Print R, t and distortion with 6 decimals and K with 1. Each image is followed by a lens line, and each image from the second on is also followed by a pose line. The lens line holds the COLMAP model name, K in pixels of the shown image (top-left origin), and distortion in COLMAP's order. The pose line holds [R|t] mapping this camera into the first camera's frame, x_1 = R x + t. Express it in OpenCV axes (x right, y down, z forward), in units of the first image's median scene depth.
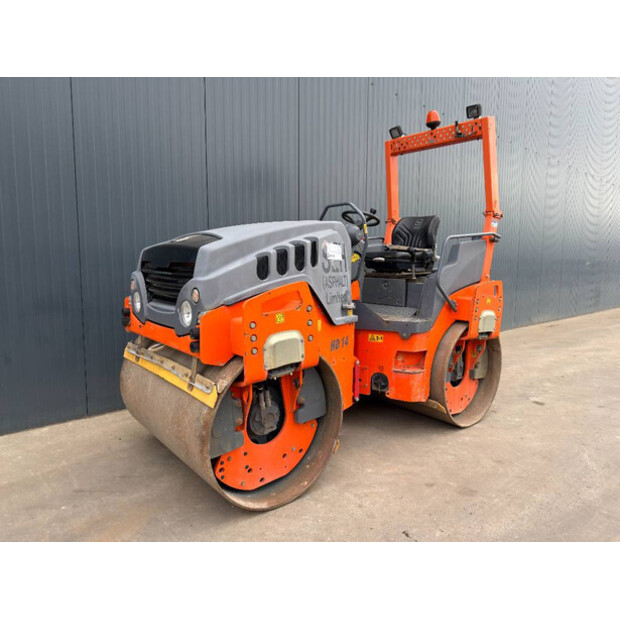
lens RADIAL K [[426.6, 0, 310.0], [0, 426.6, 310.0], [0, 0, 1]] dist [0.081210, 0.000100]
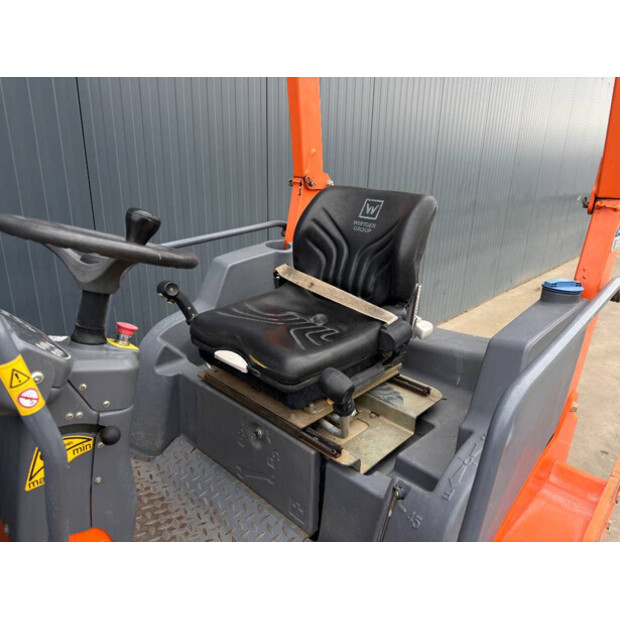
lens RADIAL K [[442.5, 0, 311.5], [0, 442.5, 303.8], [0, 0, 1]] dist [0.007339, -0.000419]
pose [[0.994193, -0.013110, 0.106807, 0.259897], [-0.007669, 0.981397, 0.191838, -0.299374], [-0.107335, -0.191543, 0.975597, 1.004748]]
